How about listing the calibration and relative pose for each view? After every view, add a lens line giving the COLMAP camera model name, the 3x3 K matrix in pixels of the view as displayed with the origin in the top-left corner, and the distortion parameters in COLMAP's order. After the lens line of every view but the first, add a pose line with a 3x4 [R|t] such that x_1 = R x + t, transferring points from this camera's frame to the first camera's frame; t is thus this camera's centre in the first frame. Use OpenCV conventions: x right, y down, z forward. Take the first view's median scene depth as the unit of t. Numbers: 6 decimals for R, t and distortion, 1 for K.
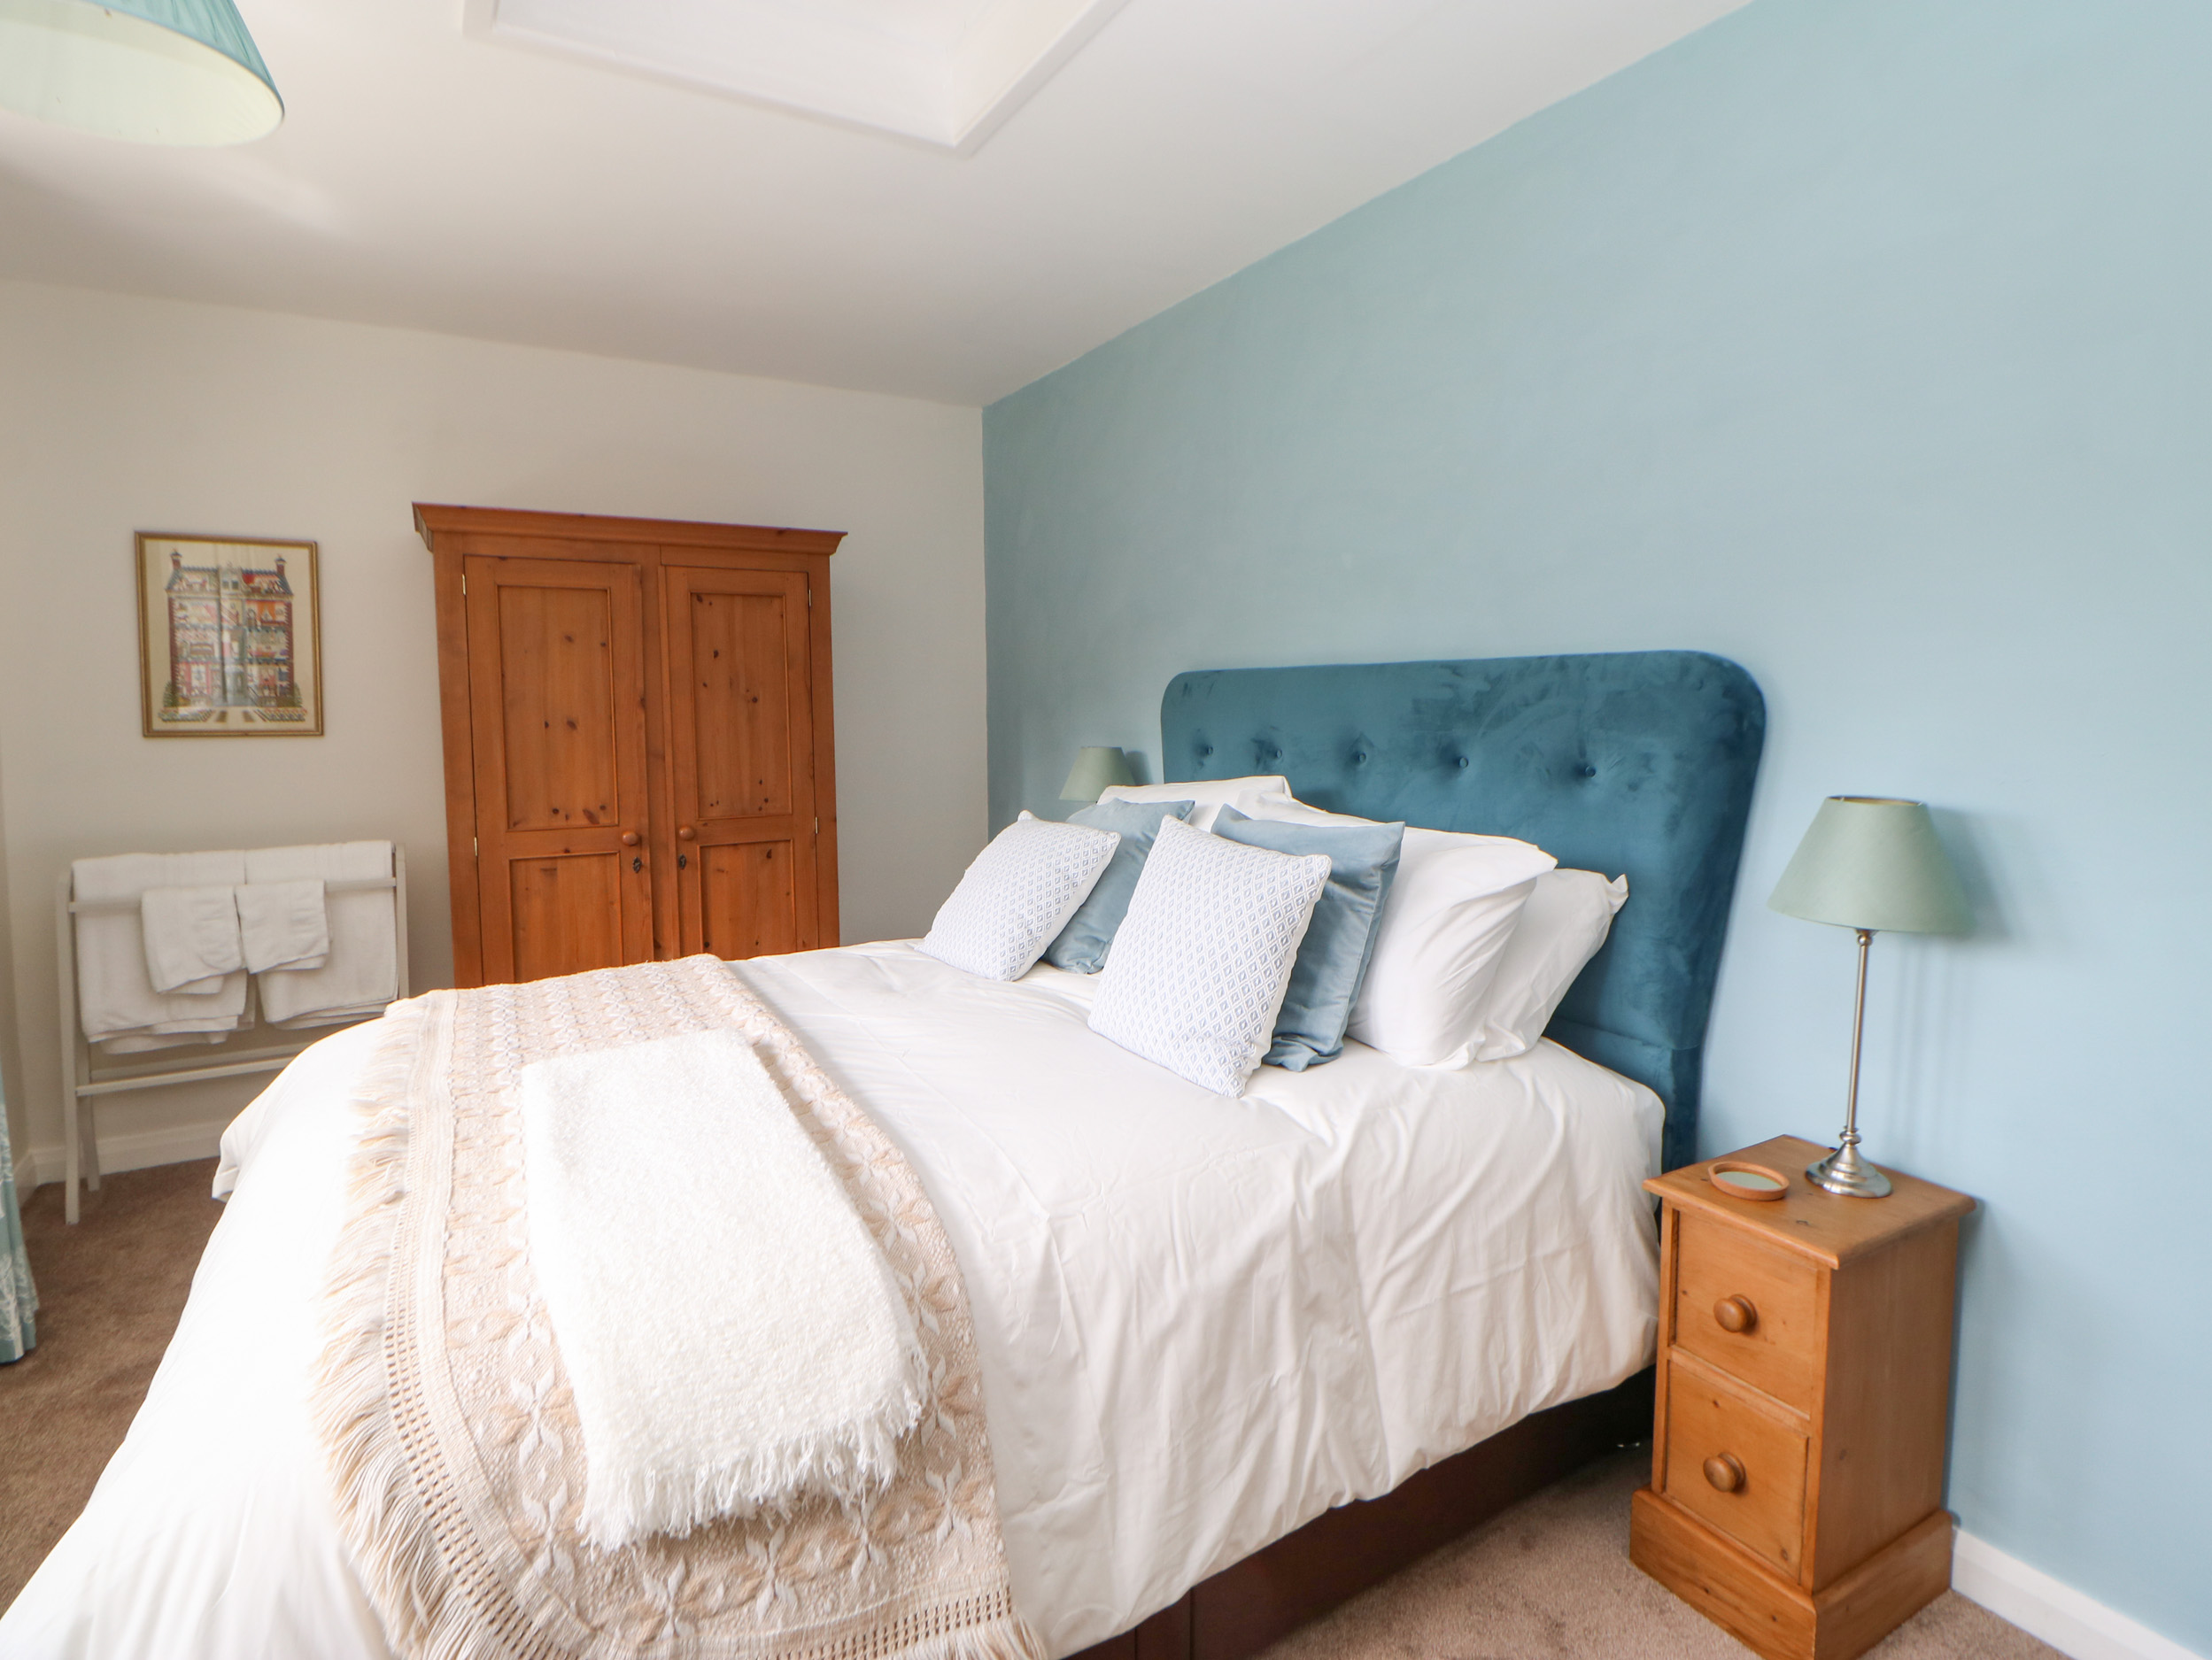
lens RADIAL K [[1108.3, 0, 1102.3], [0, 1108.3, 783.6], [0, 0, 1]] dist [0.000212, -0.001015]
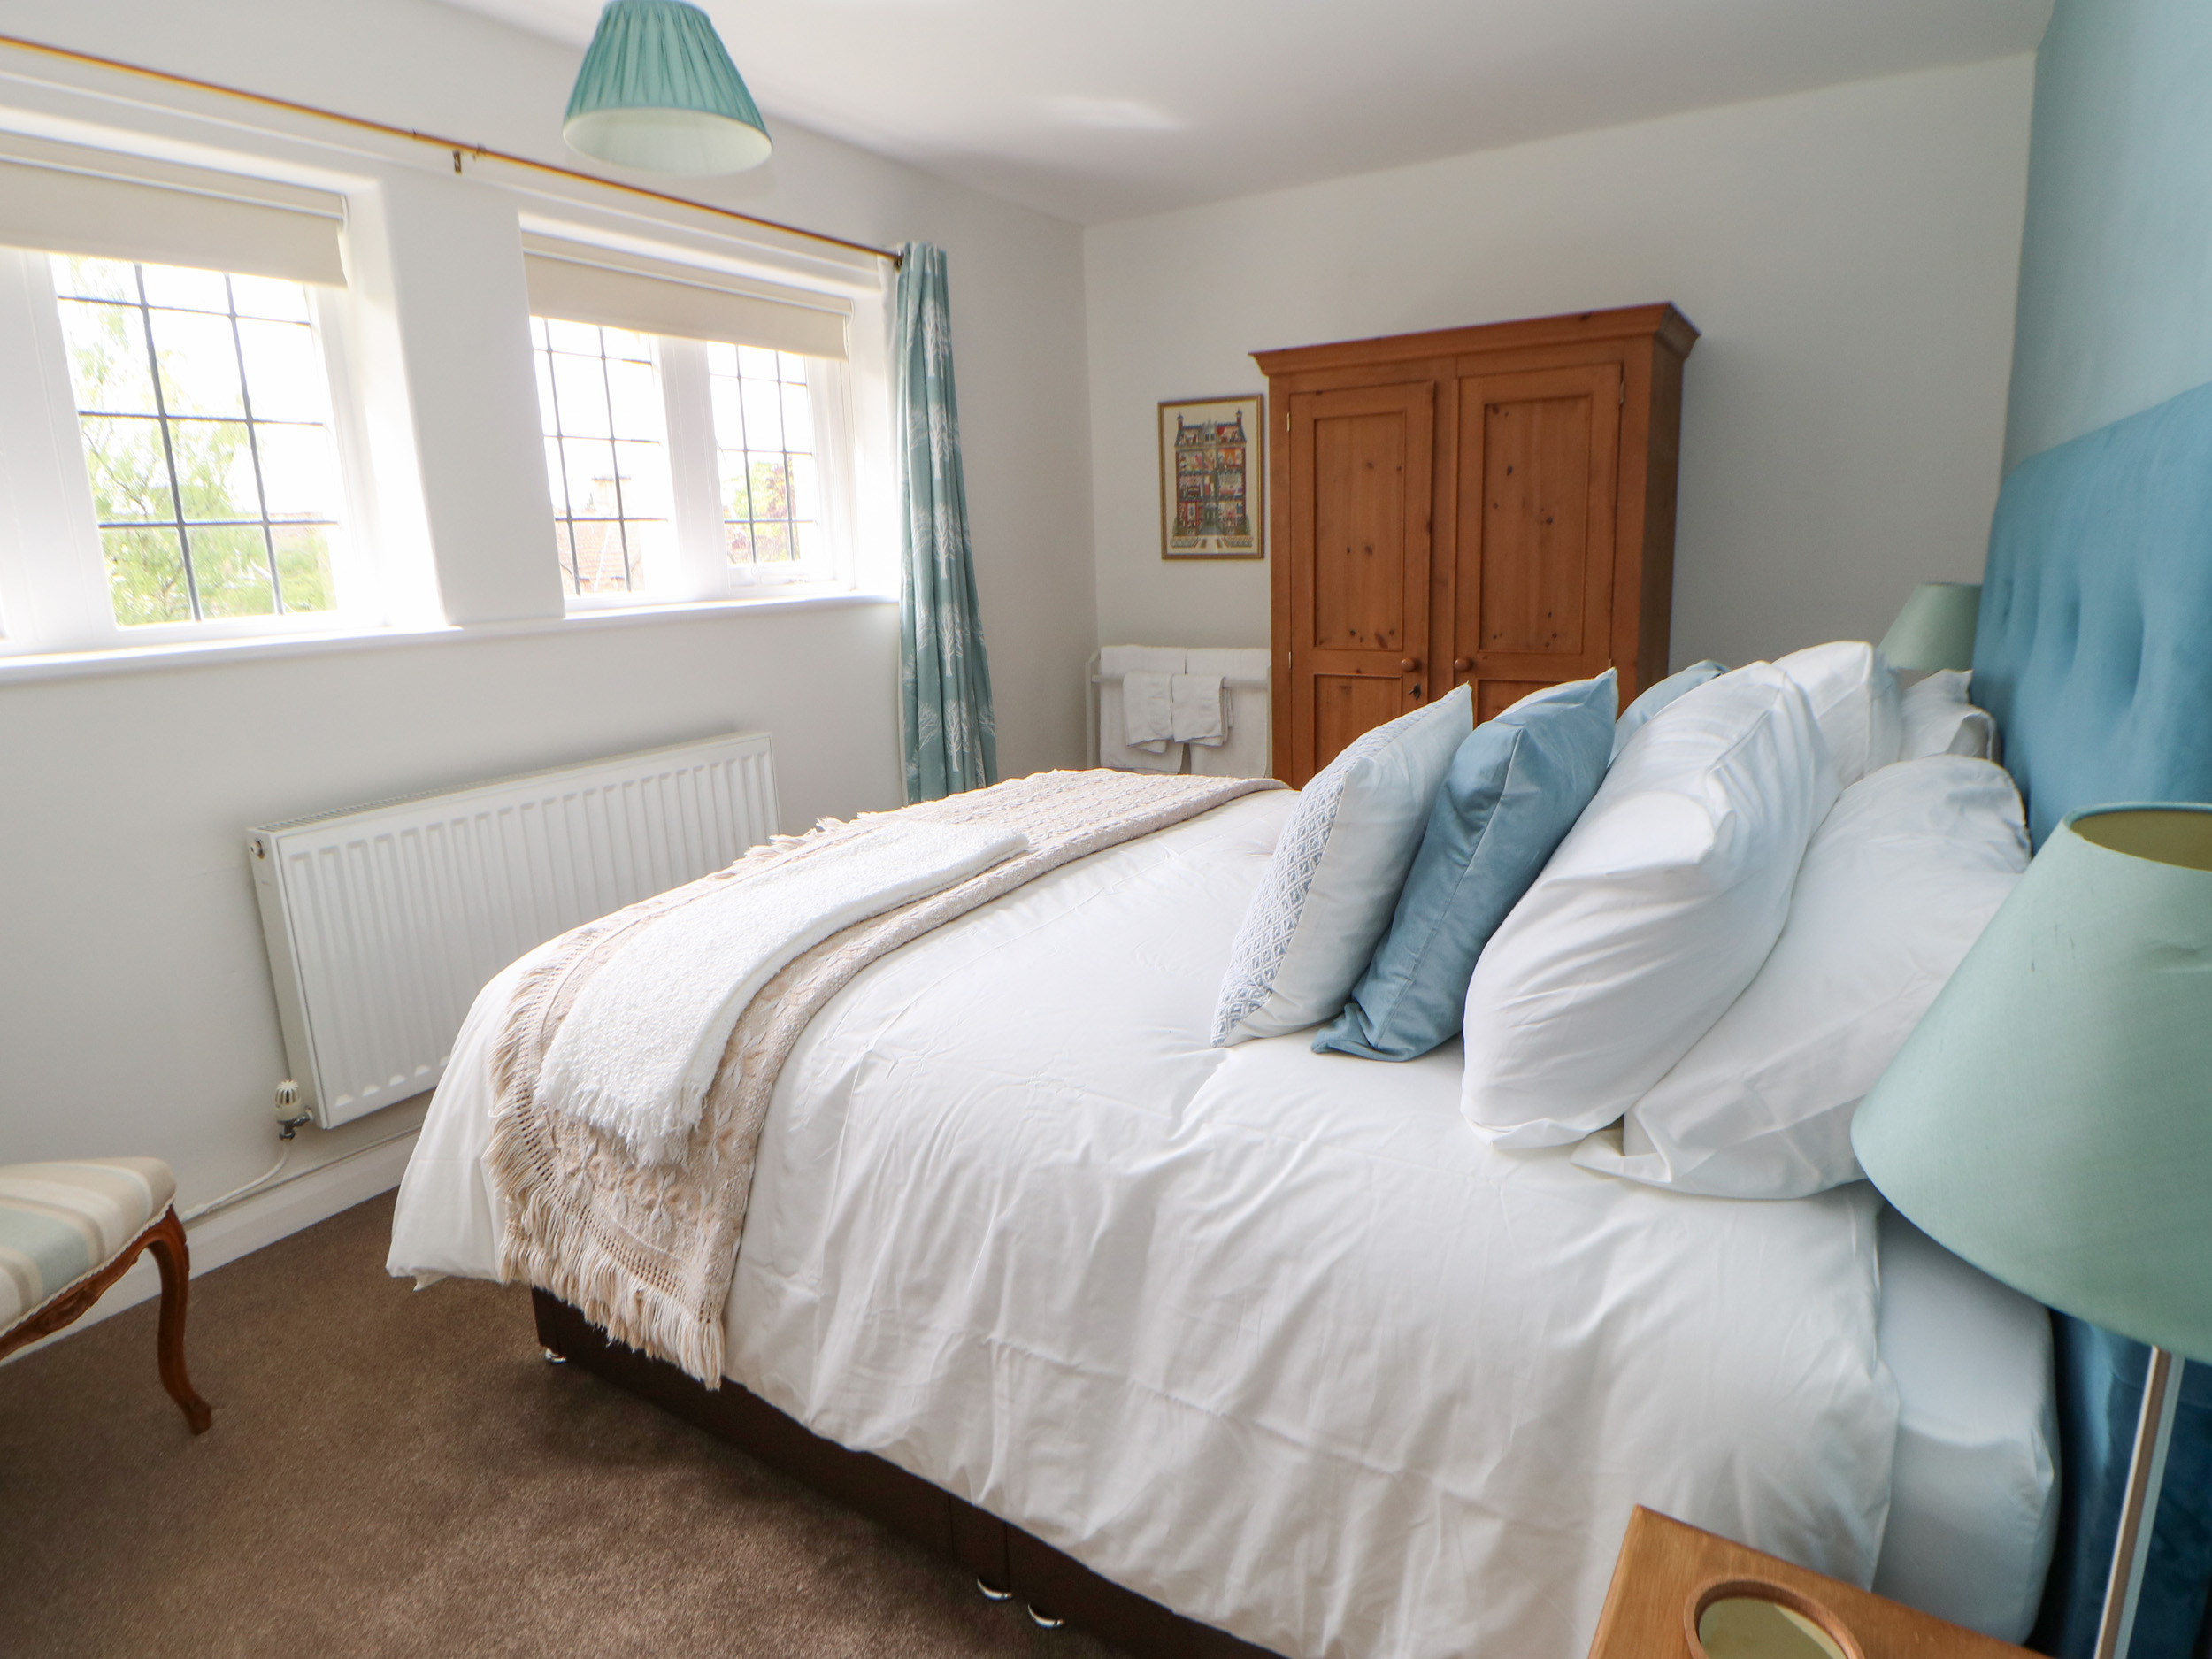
lens RADIAL K [[1143.3, 0, 1132.2], [0, 1143.3, 770.5], [0, 0, 1]] dist [0.002451, -0.014357]
pose [[0.499997, 0.163596, -0.850435, 0.347131], [-0.039094, 0.985258, 0.166548, -0.019020], [0.865144, -0.050027, 0.499022, 0.257785]]
